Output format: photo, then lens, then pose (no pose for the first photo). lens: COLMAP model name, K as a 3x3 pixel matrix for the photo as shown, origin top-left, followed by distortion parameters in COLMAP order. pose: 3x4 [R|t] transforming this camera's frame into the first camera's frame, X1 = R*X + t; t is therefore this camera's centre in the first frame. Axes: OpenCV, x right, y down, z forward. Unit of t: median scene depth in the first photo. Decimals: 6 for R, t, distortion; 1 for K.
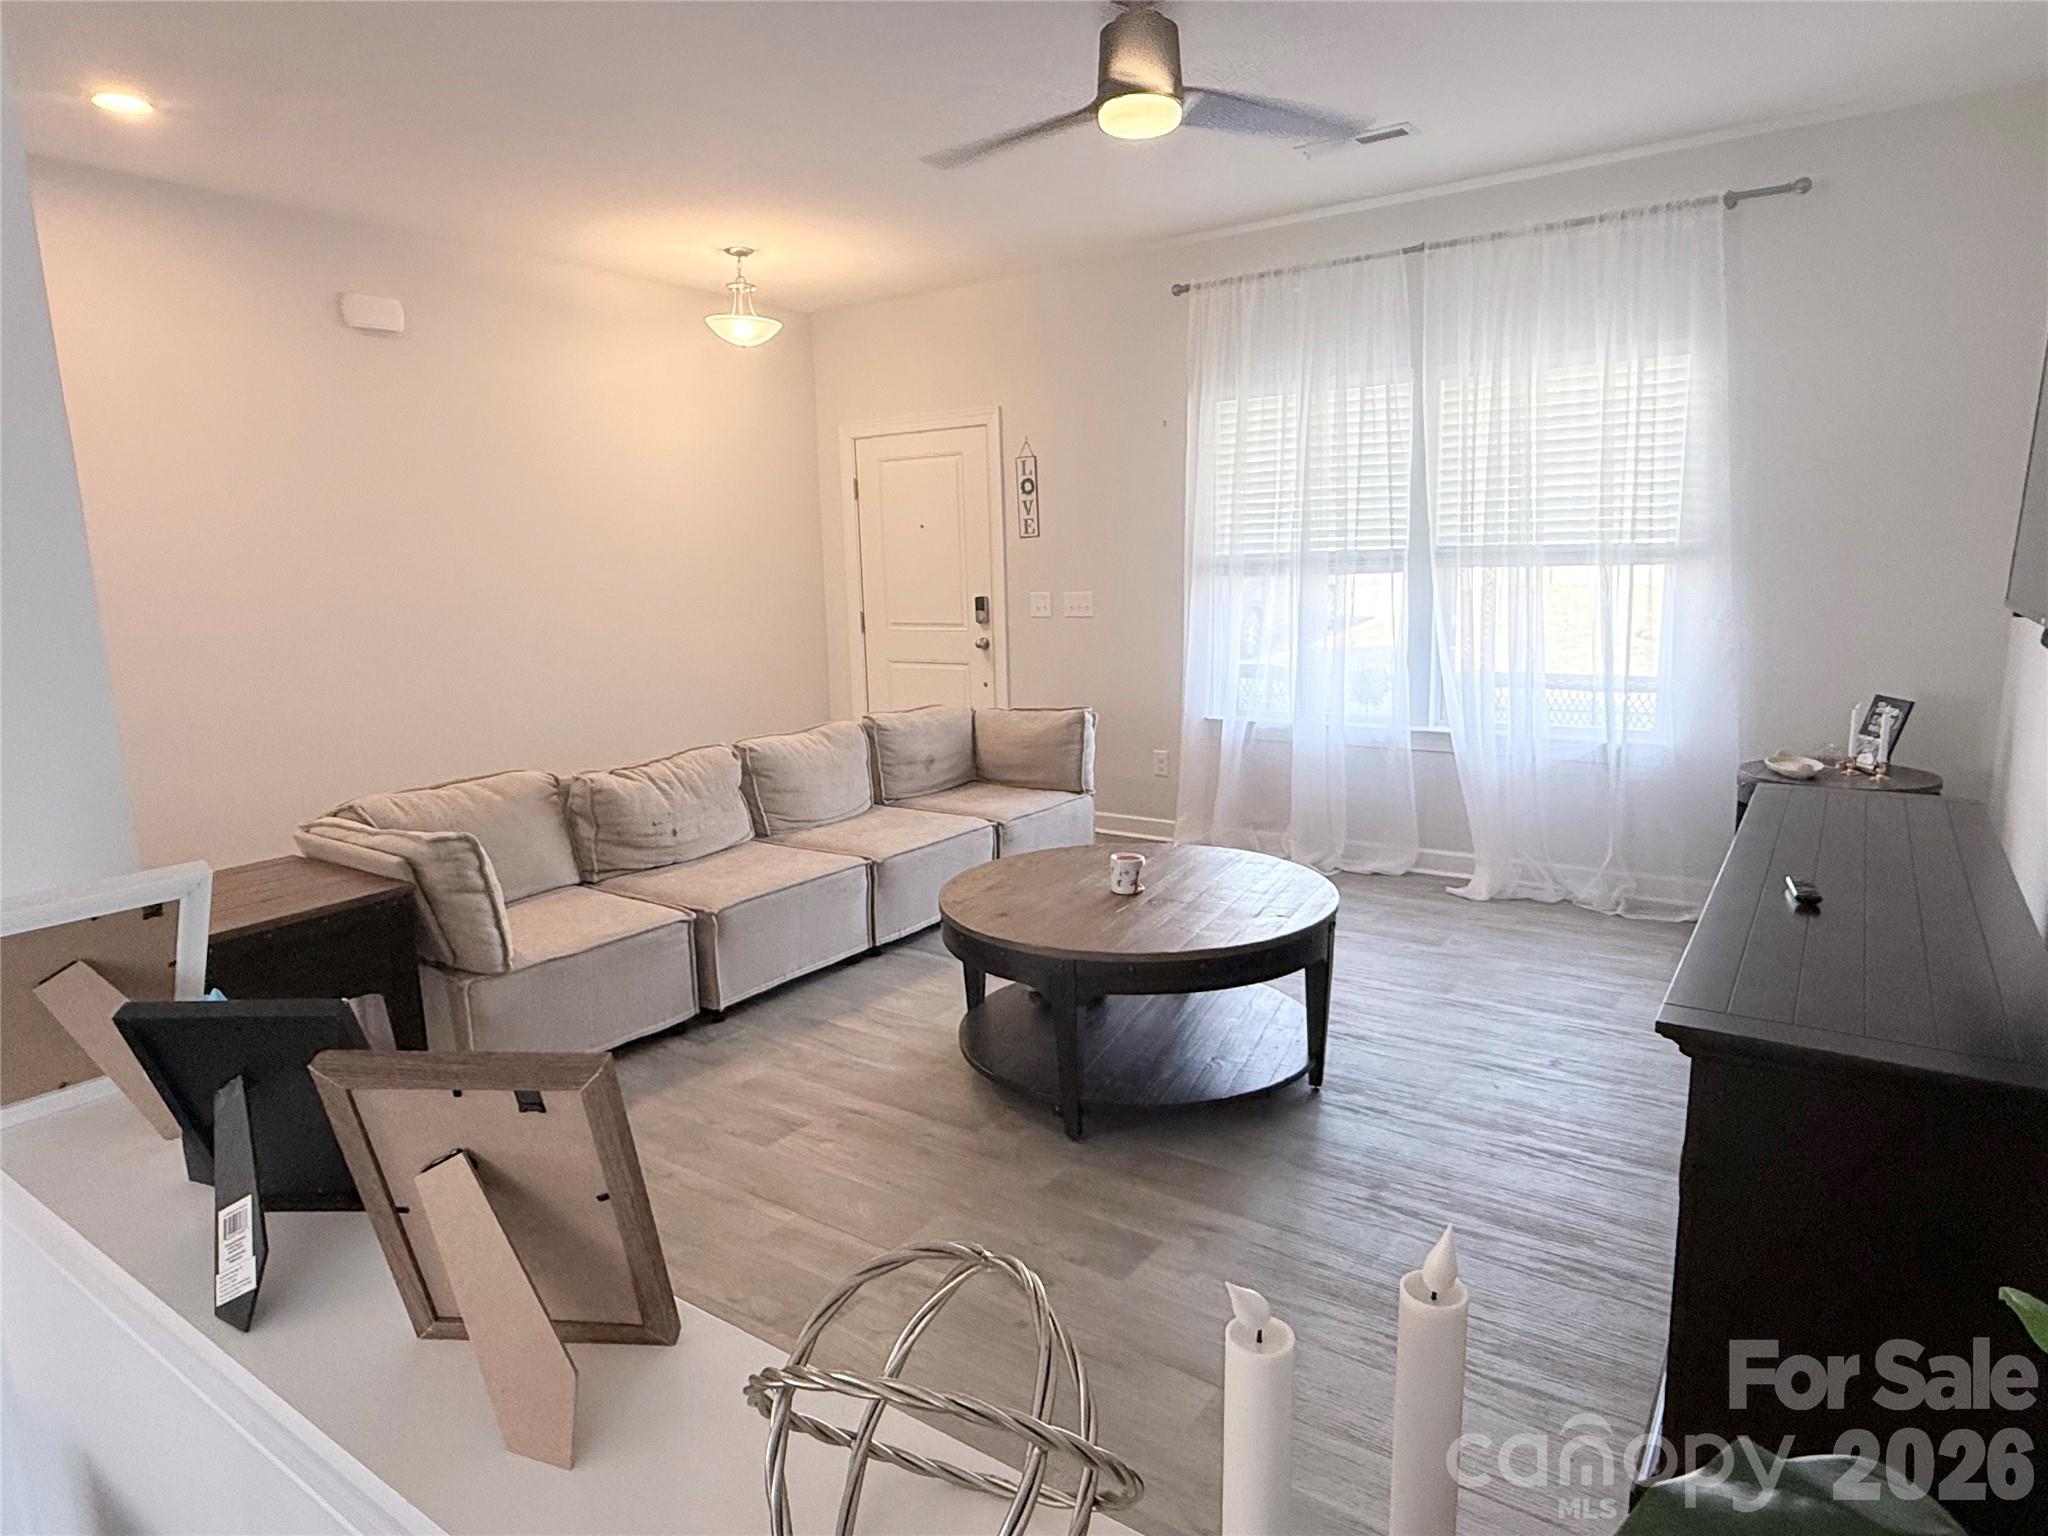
lens RADIAL K [[1182.7, 0, 1023.6], [0, 1182.7, 767.7], [0, 0, 1]] dist [0.002219, -0.001516]
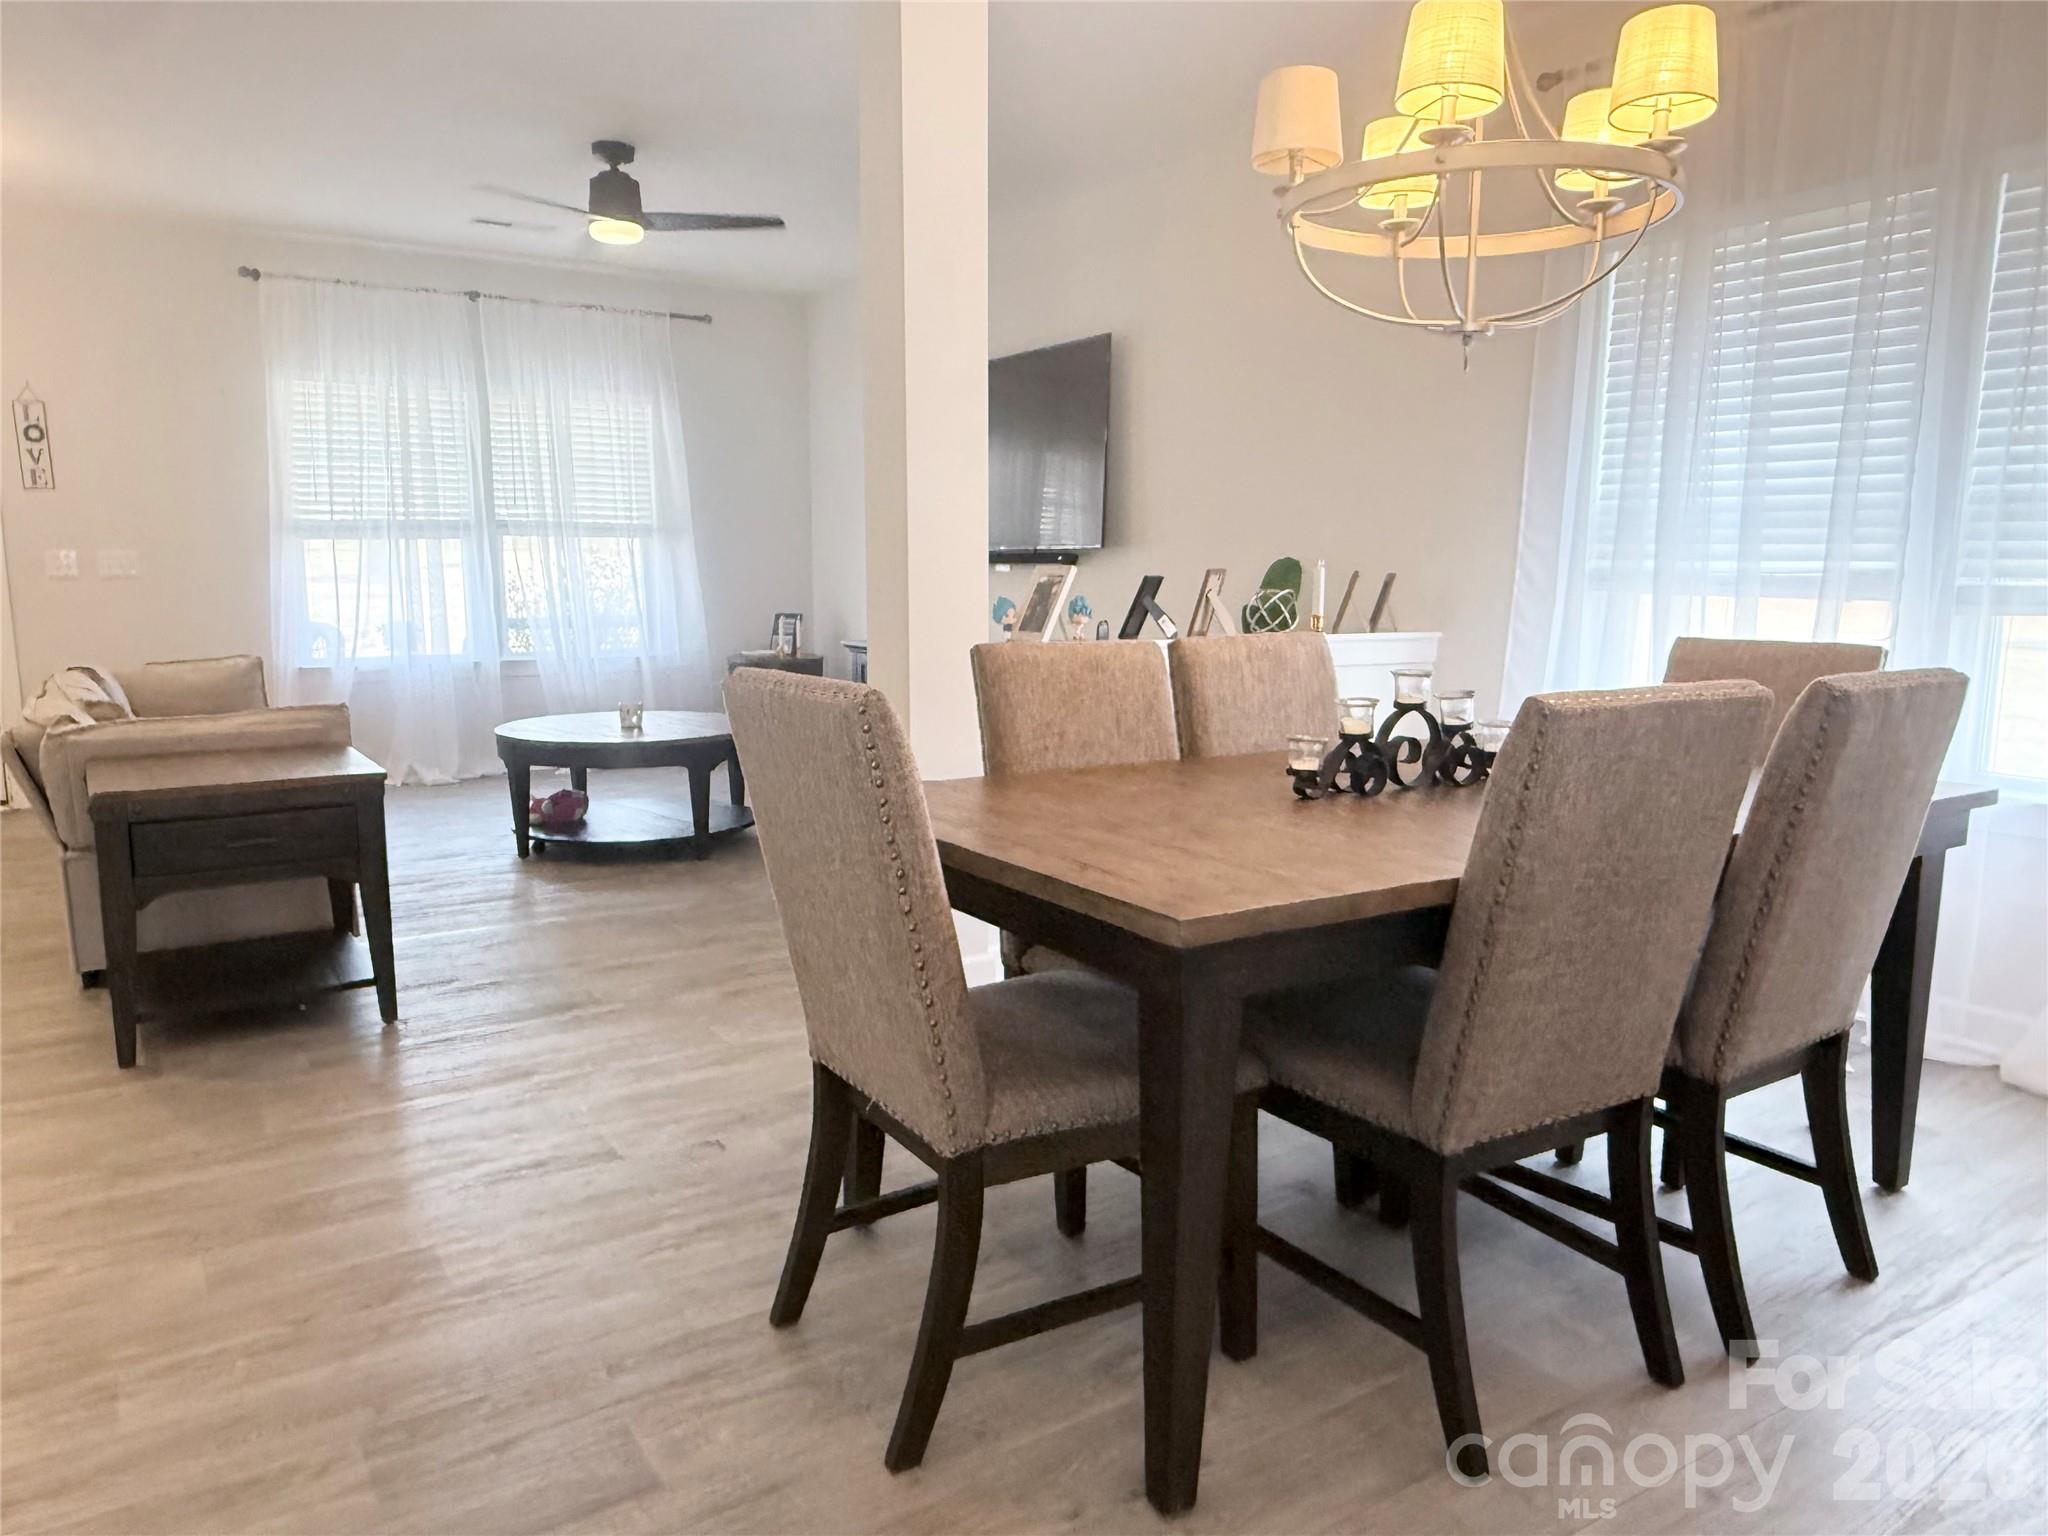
lens RADIAL K [[1386.8, 0, 1010.2], [0, 1386.8, 782.3], [0, 0, 1]] dist [0.005436, 0.000908]
pose [[0.374217, -0.119717, 0.919581, -0.850113], [0.149878, 0.986403, 0.067425, 0.078830], [-0.915149, 0.112593, 0.387072, -0.085127]]
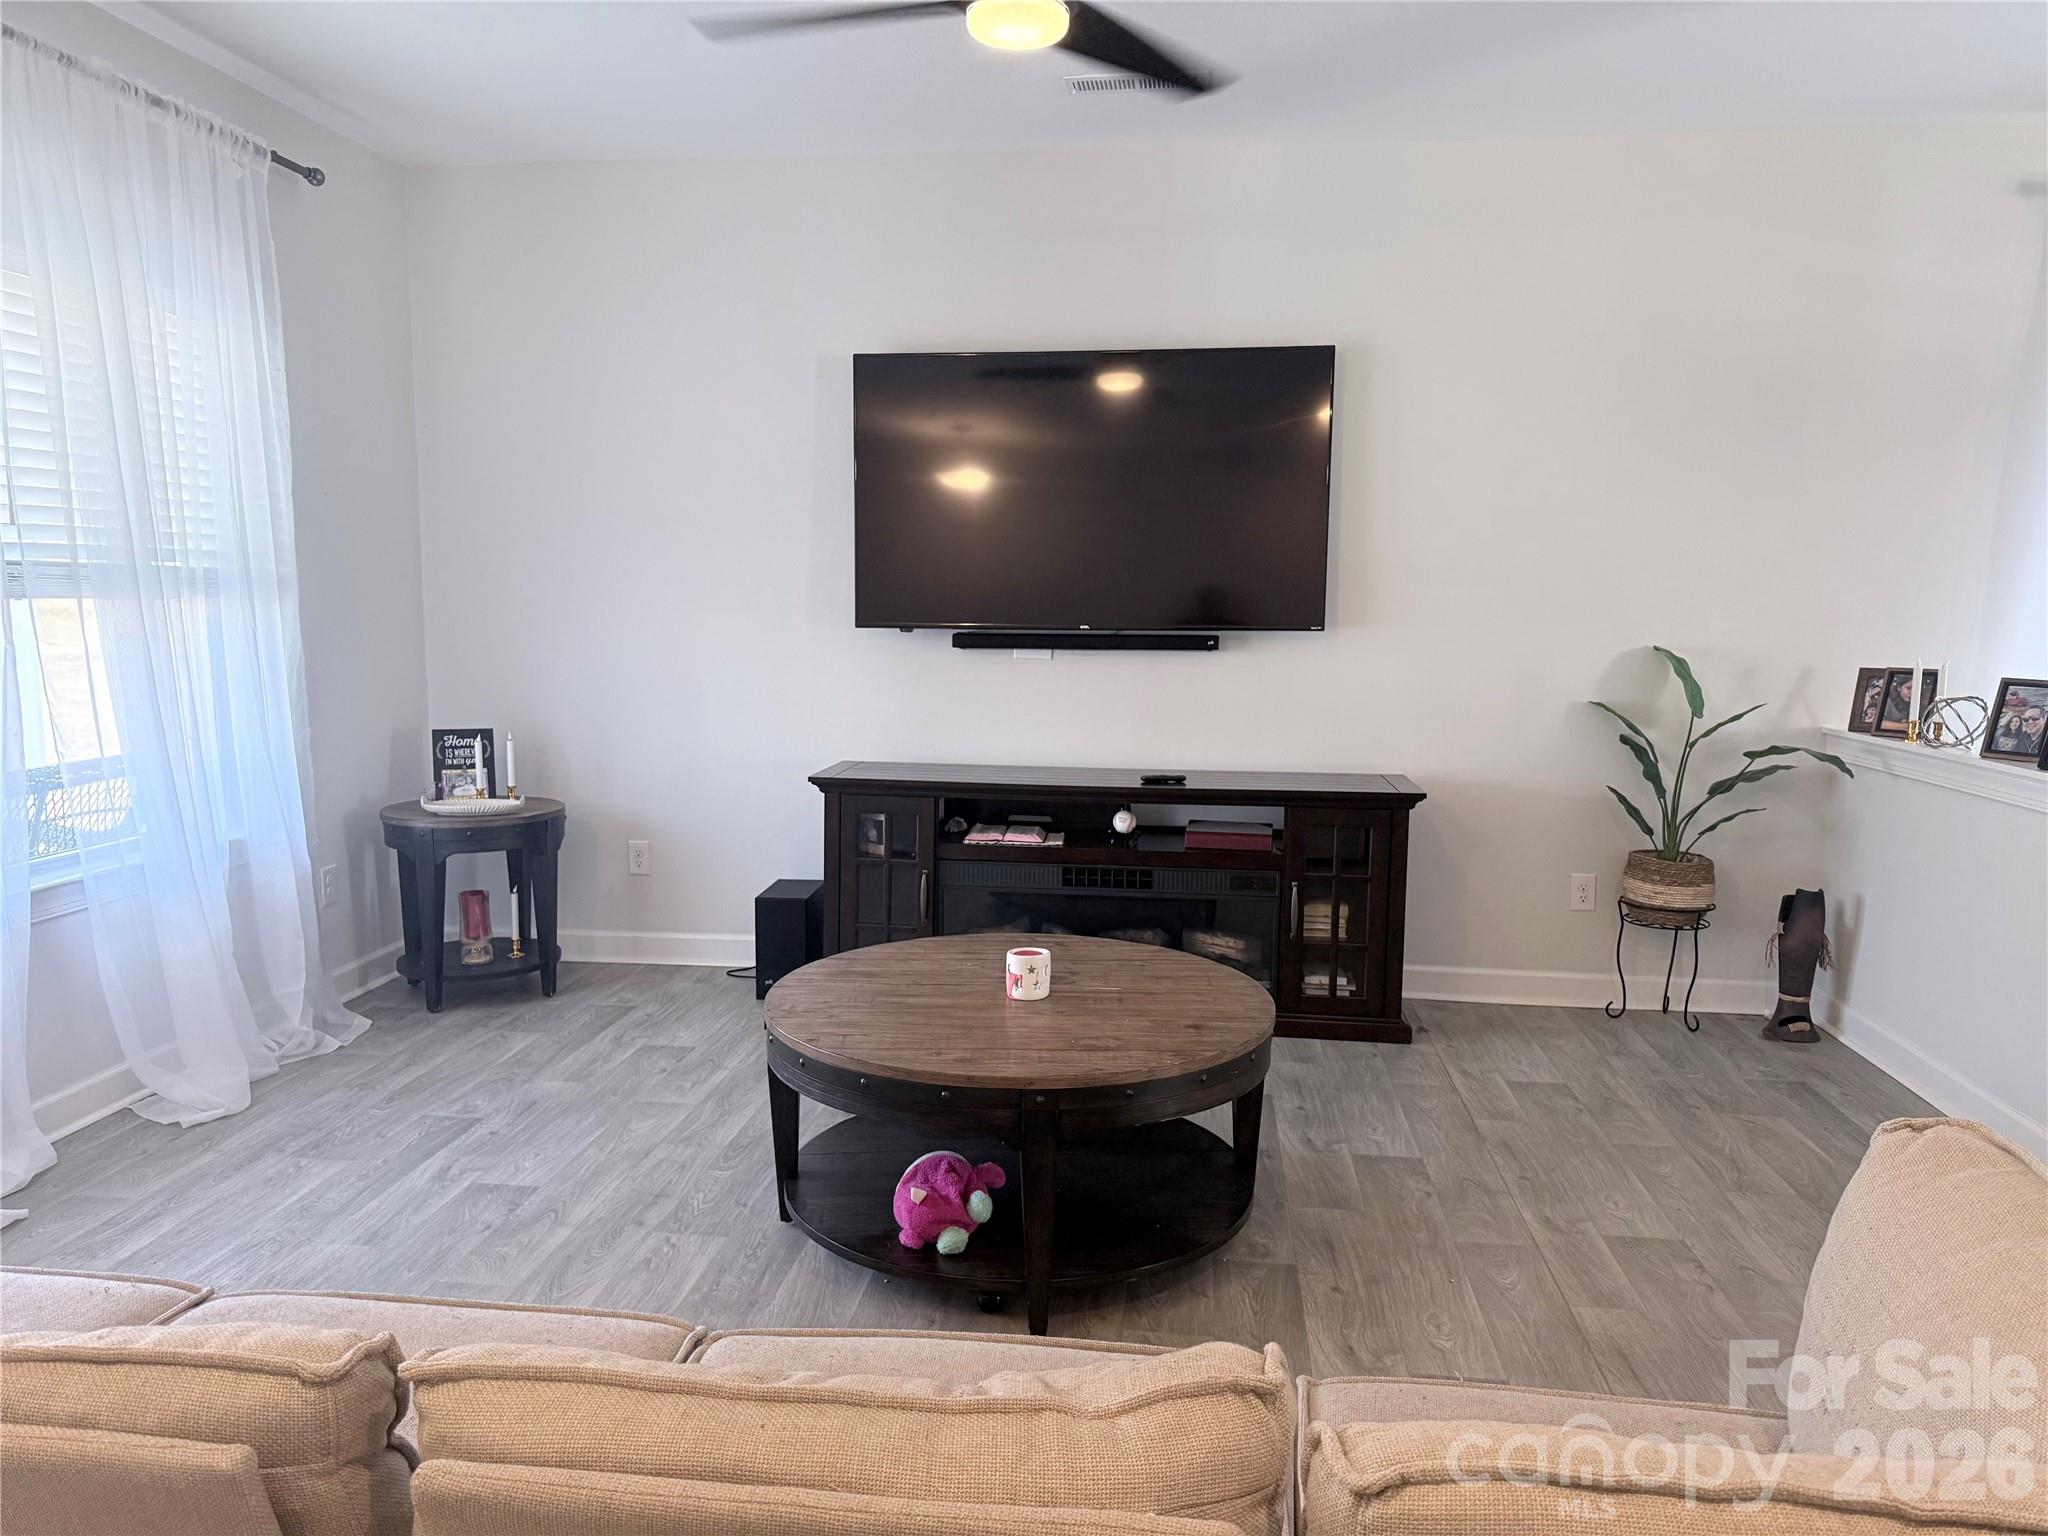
lens RADIAL K [[1447.6, 0, 1013.8], [0, 1447.6, 748.2], [0, 0, 1]] dist [0.068035, -0.080884]
pose [[-0.464206, -0.074105, 0.882622, -0.451404], [0.155398, 0.974223, 0.163526, -0.130687], [-0.871989, 0.213068, -0.440724, 0.851979]]
